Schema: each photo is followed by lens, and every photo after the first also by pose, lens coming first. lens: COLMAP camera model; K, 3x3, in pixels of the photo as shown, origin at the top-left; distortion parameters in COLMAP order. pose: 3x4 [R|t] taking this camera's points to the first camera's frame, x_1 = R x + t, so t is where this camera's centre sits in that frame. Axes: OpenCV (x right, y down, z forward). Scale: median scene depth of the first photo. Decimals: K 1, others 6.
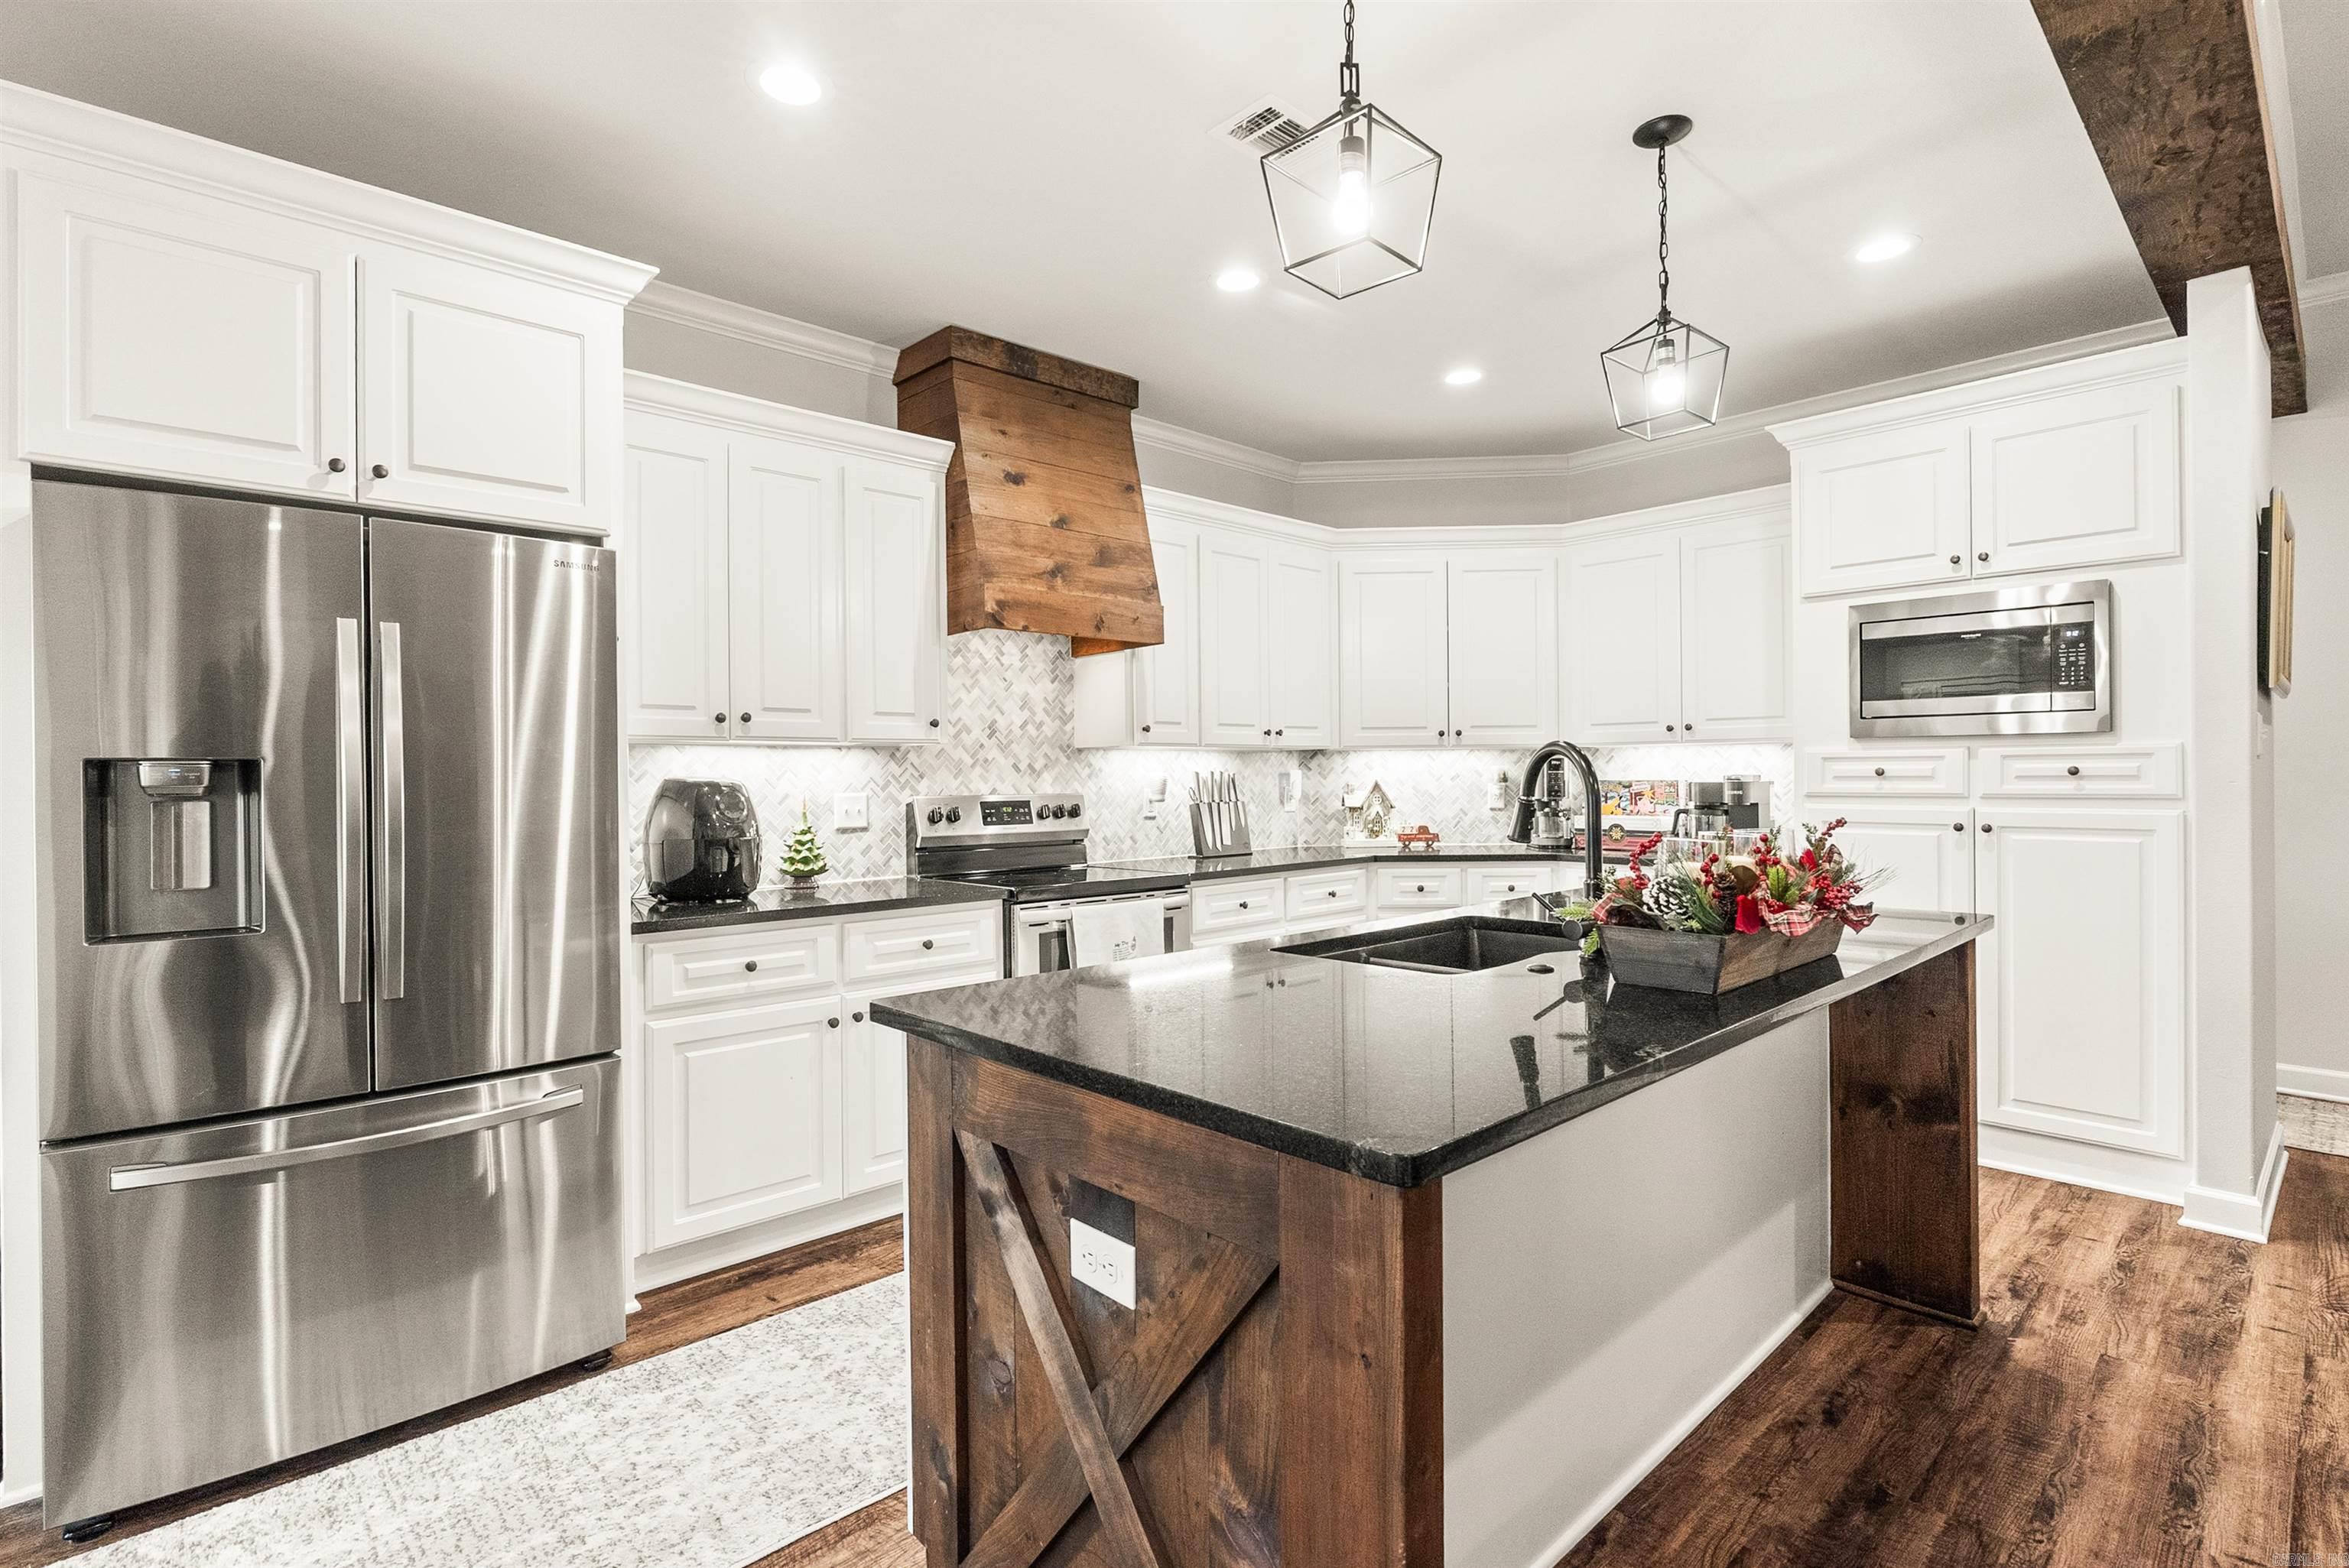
lens RADIAL K [[1065.3, 0, 1192.0], [0, 1065.3, 776.9], [0, 0, 1]] dist [-0.004940, -0.000210]
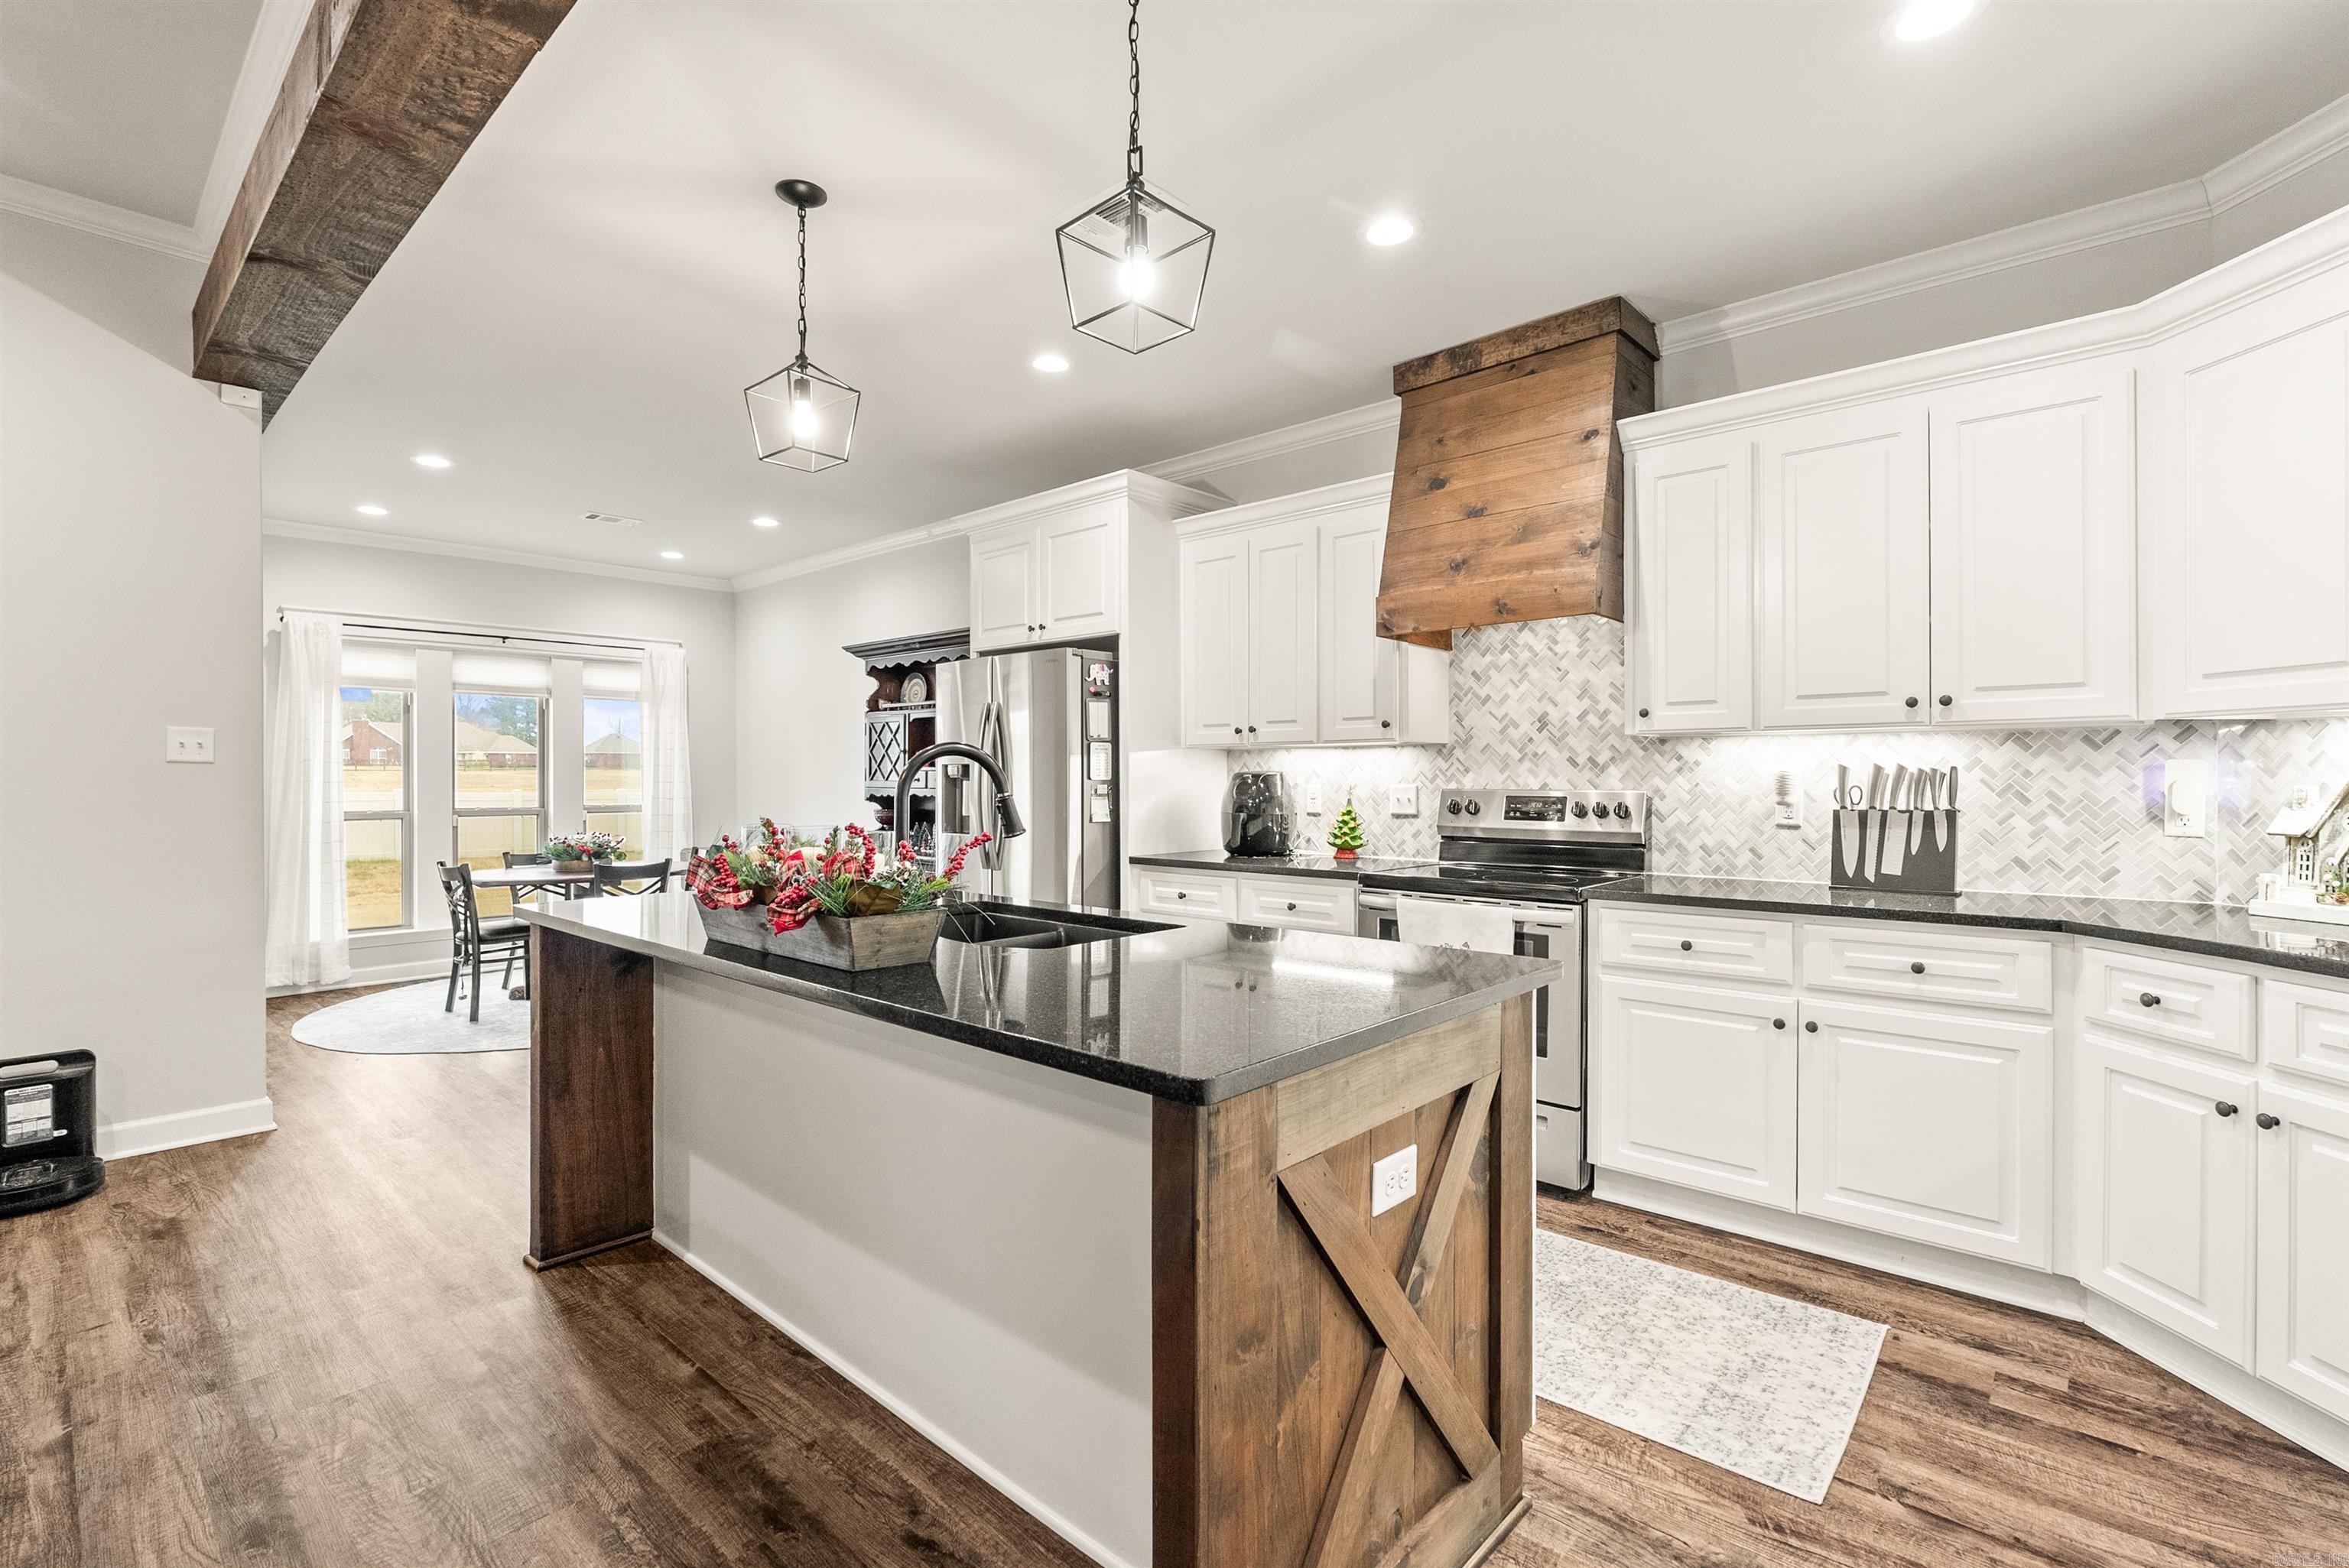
lens RADIAL K [[1065.3, 0, 1193.3], [0, 1065.3, 780.5], [0, 0, 1]] dist [-0.004940, -0.000210]
pose [[0.100865, 0.012822, -0.994818, 0.756377], [0.002227, 0.999912, 0.013113, -0.004975], [0.994898, -0.003538, 0.100827, 0.590207]]
